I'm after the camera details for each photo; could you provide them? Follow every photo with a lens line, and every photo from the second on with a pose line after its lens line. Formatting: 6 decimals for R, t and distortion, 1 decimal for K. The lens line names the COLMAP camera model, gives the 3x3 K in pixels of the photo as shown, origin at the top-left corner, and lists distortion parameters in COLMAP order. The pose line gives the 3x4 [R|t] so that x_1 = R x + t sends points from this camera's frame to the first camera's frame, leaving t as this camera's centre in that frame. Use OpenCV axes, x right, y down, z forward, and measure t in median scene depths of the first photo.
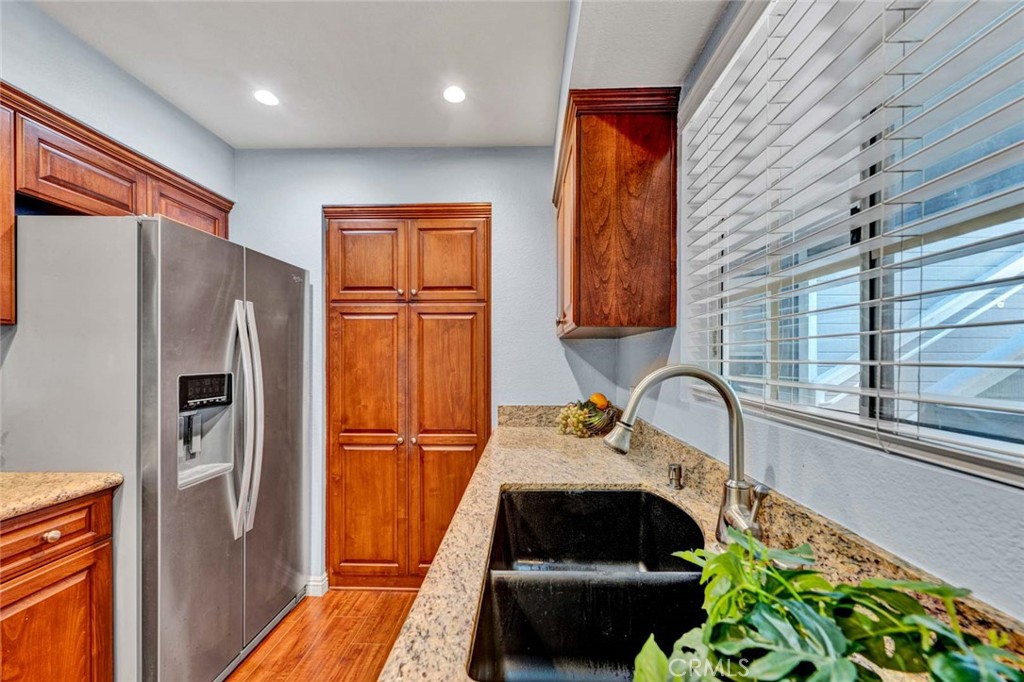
lens RADIAL K [[420.5, 0, 517.5], [0, 420.5, 359.7], [0, 0, 1]] dist [0.000678, 0.000136]
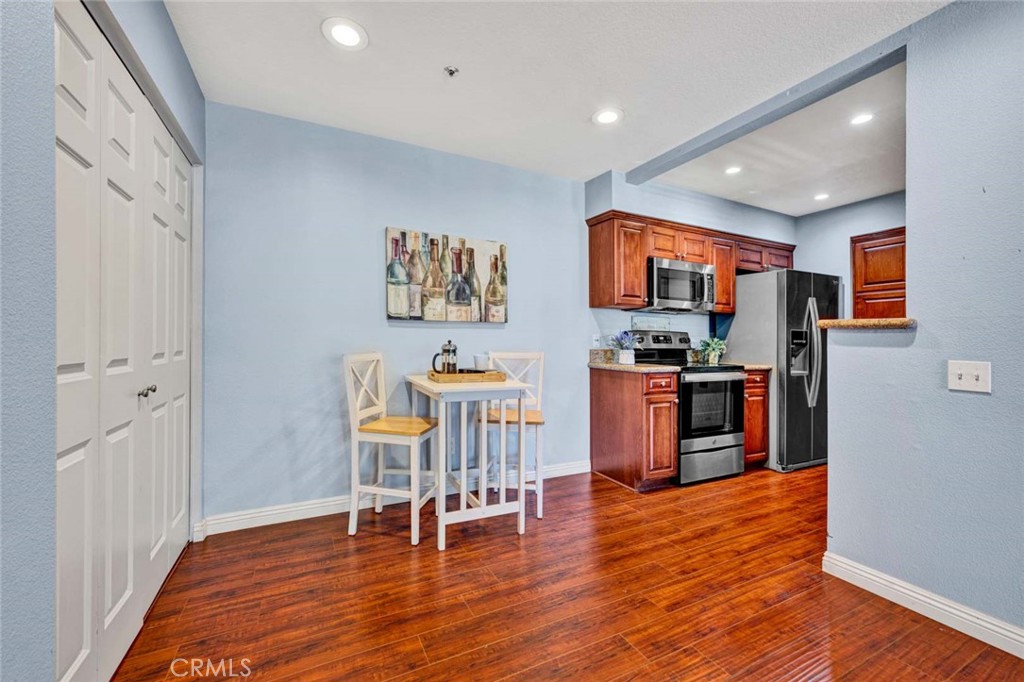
lens RADIAL K [[427.2, 0, 513.6], [0, 427.2, 336.3], [0, 0, 1]] dist [-0.000556, 0.000004]
pose [[0.492989, -0.006235, -0.870013, 0.367830], [-0.015125, 0.999762, -0.015735, 0.084784], [0.869904, 0.020916, 0.492777, -1.036204]]
